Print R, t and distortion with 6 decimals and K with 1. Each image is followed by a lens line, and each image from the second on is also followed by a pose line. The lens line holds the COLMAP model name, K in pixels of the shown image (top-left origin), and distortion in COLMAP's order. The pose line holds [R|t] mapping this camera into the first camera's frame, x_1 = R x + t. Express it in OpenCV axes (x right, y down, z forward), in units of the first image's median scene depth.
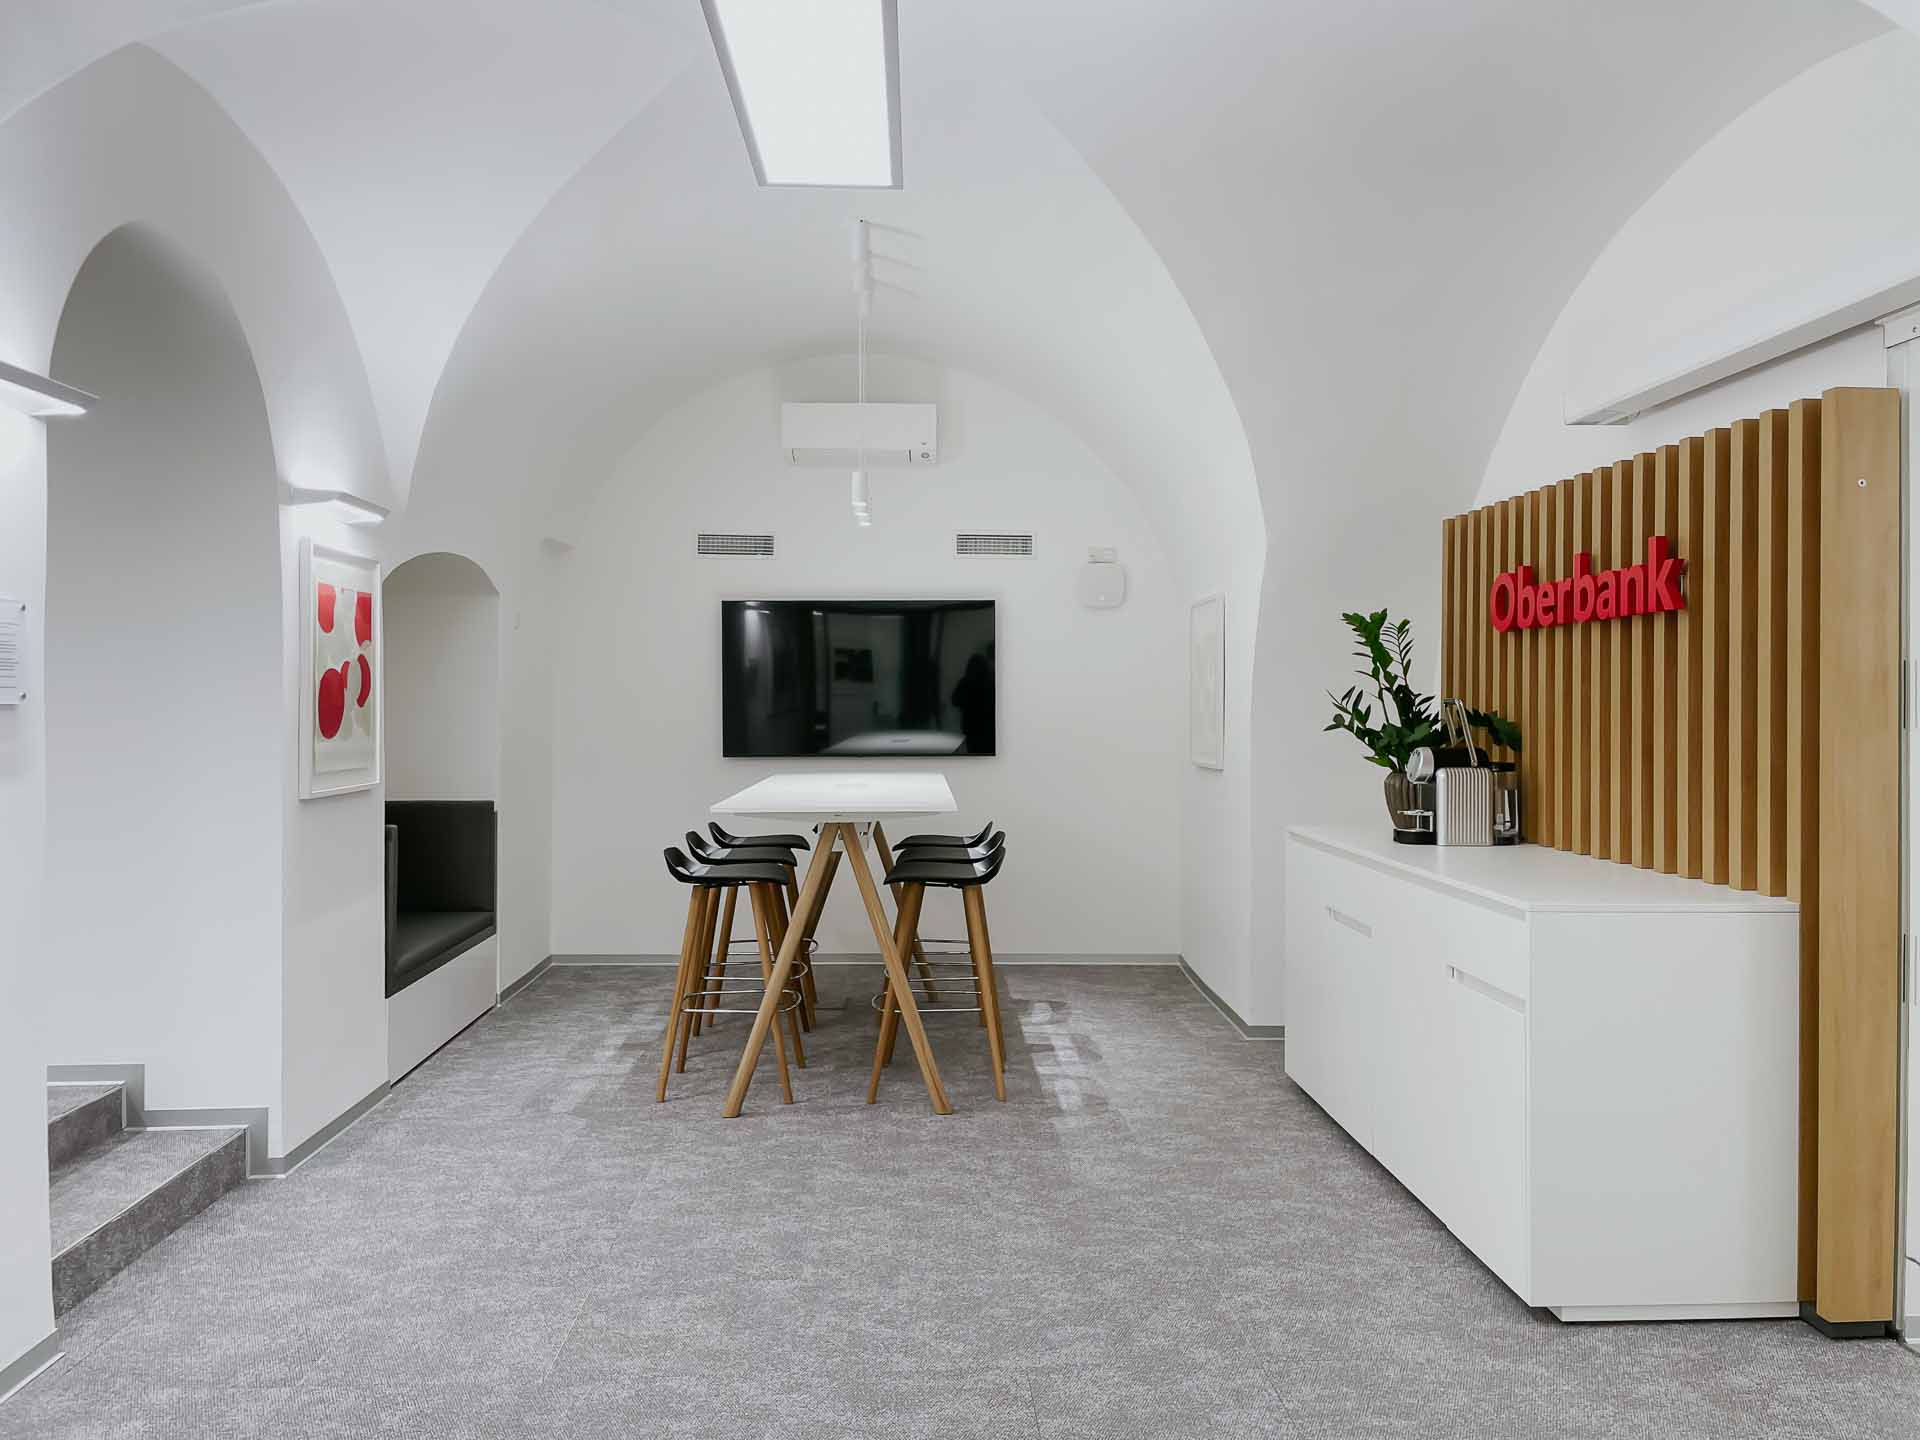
lens RADIAL K [[1477.8, 0, 971.2], [0, 1477.8, 713.4], [0, 0, 1]] dist [0.080195, -0.114442]
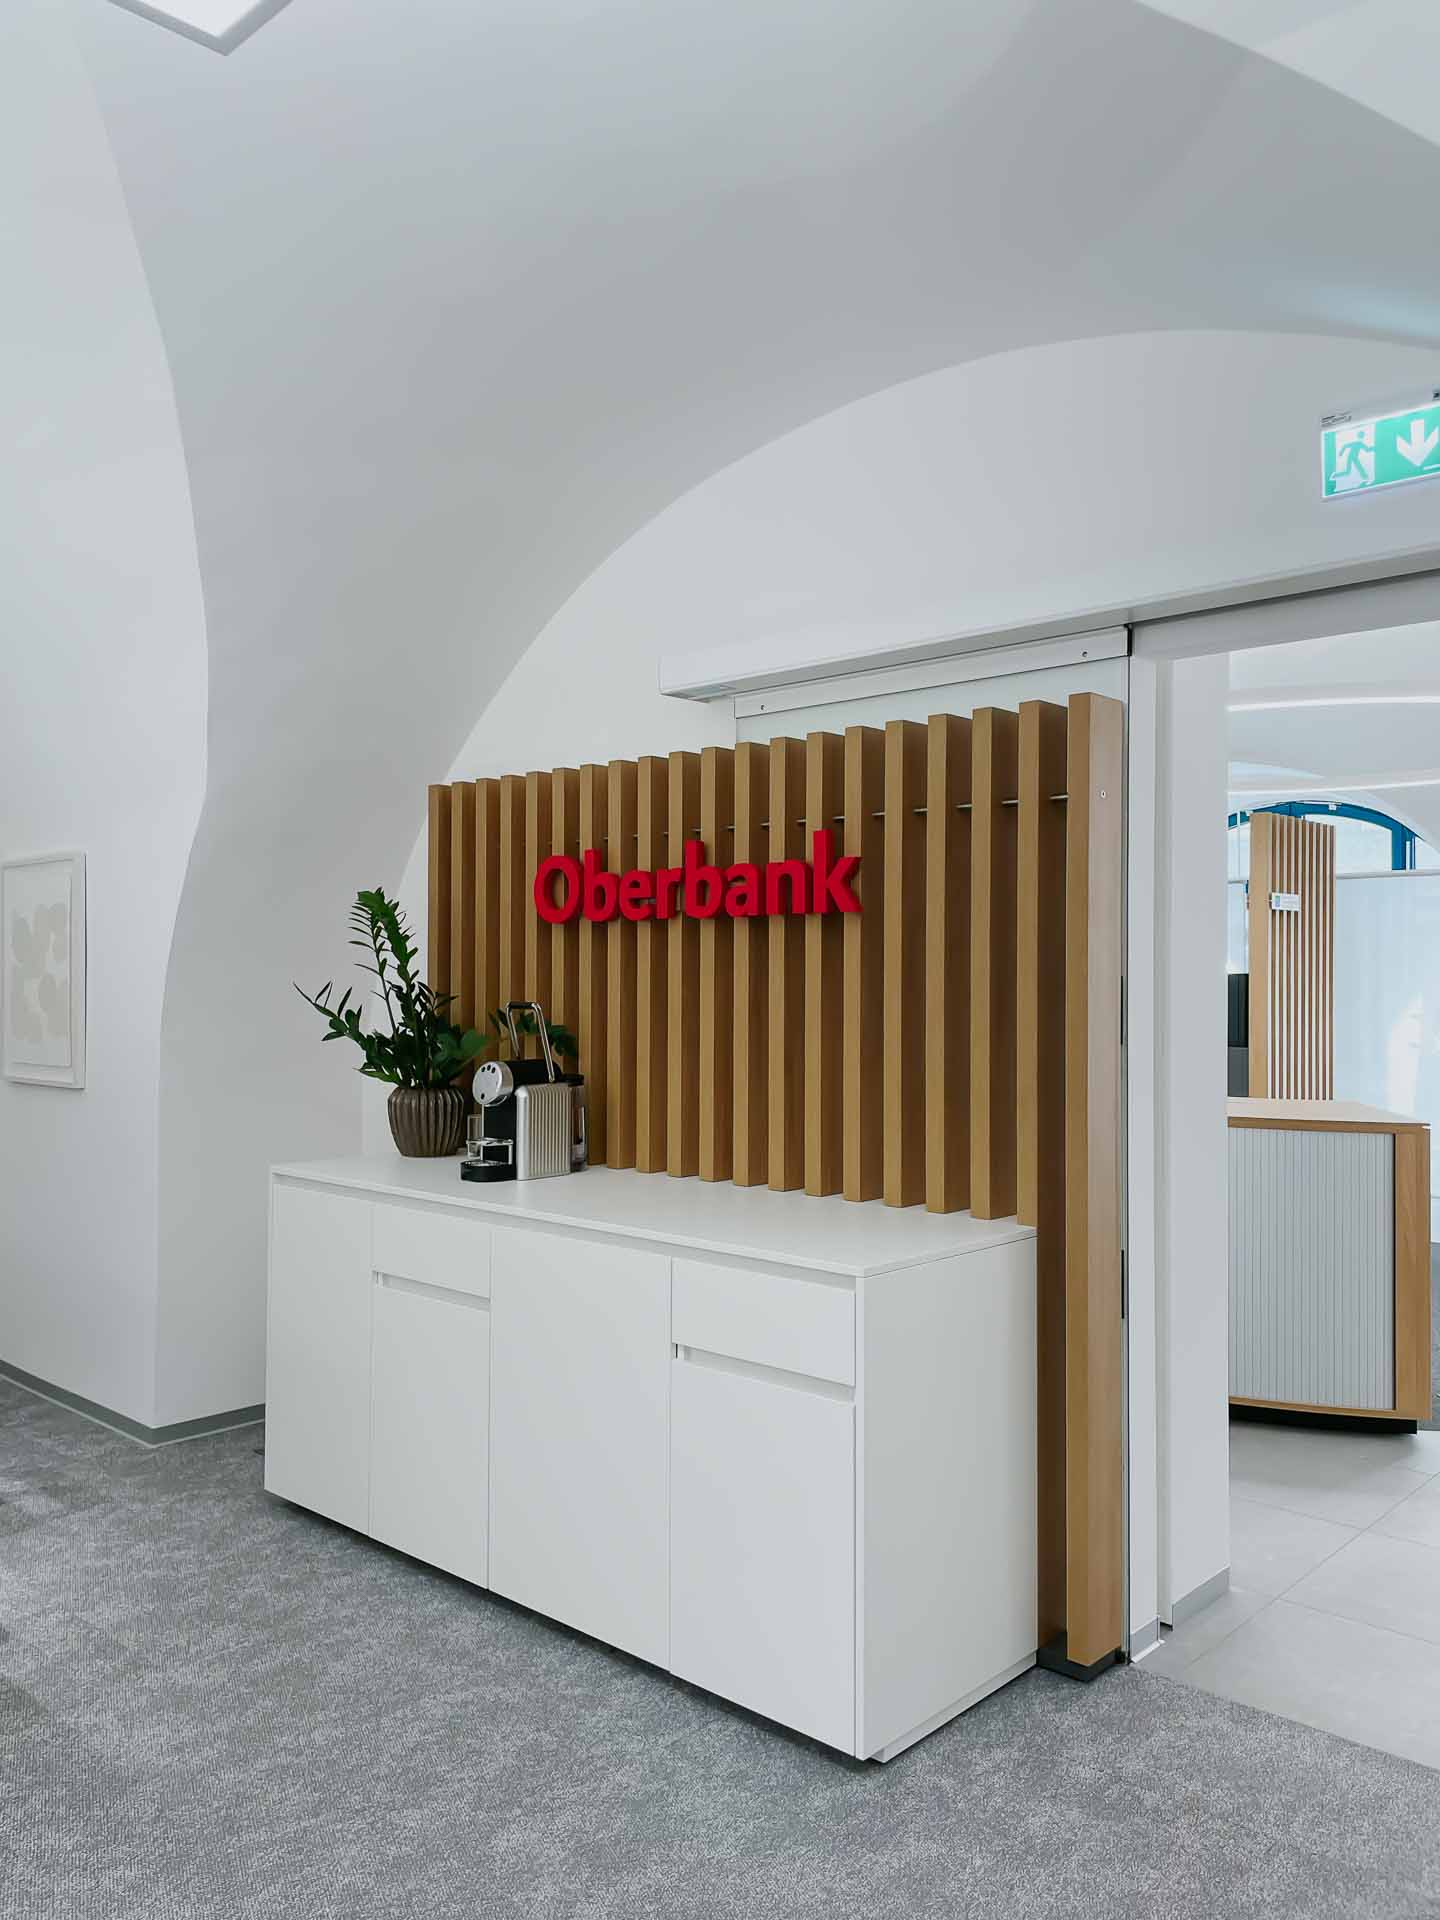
lens RADIAL K [[1477.8, 0, 742.5], [0, 1477.8, 971.8], [0, 0, 1]] dist [0.080195, -0.114442]
pose [[0.711914, 0.000831, 0.702266, -0.172698], [0.003761, 0.999980, -0.004996, -0.021995], [-0.702257, 0.006198, 0.711897, 0.318026]]
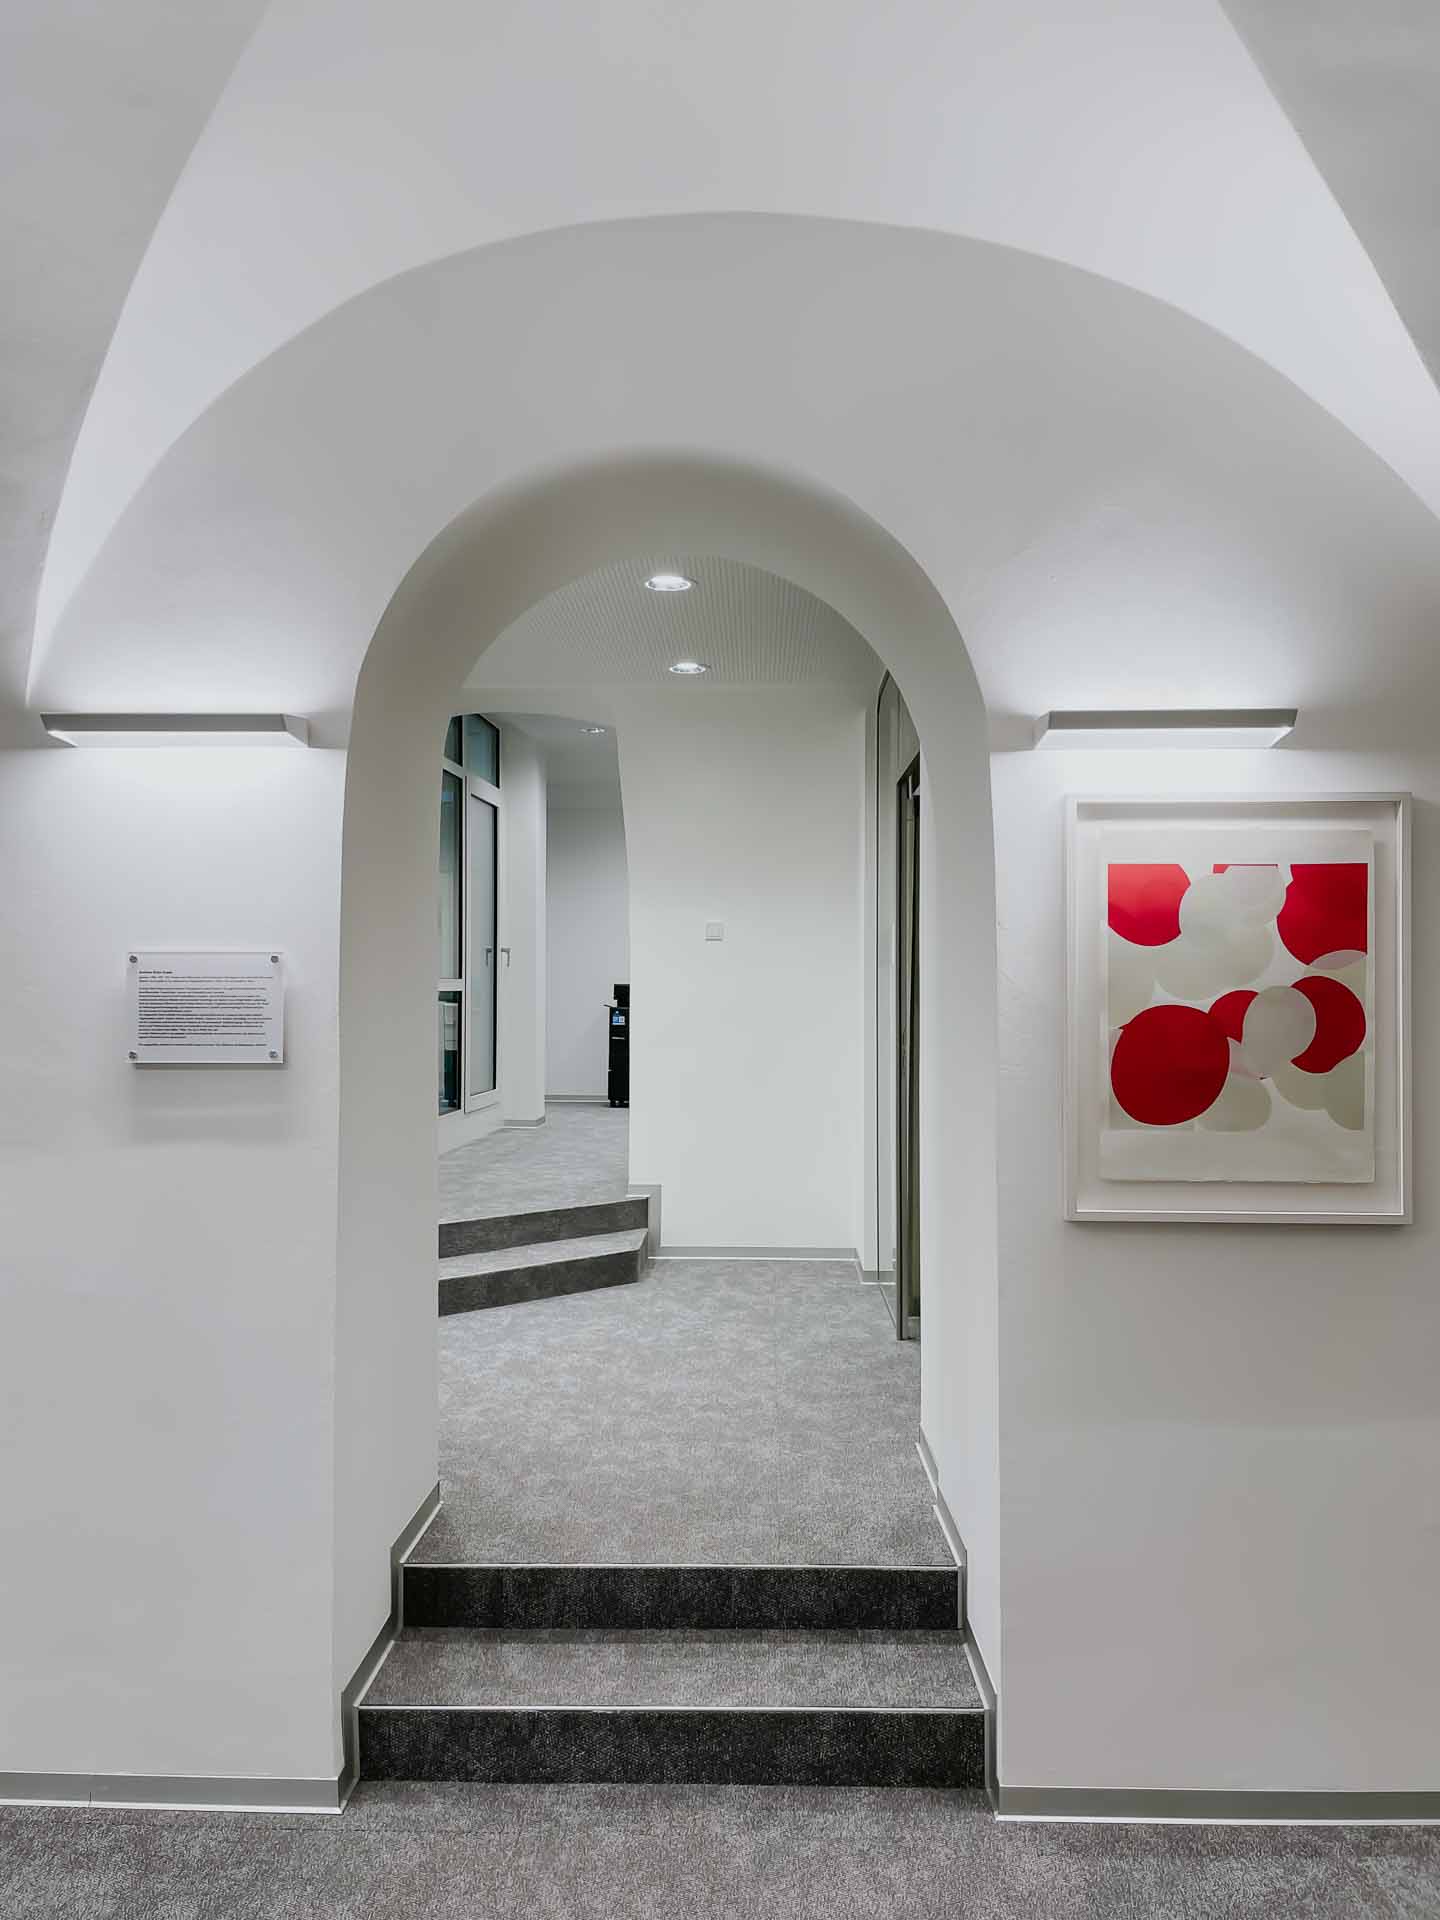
lens RADIAL K [[1477.8, 0, 736.8], [0, 1477.8, 969.8], [0, 0, 1]] dist [0.080195, -0.114442]
pose [[-0.077105, -0.009374, -0.996979, 0.165046], [-0.008337, 0.999927, -0.008757, -0.036895], [0.996988, 0.007637, -0.077177, 0.860951]]
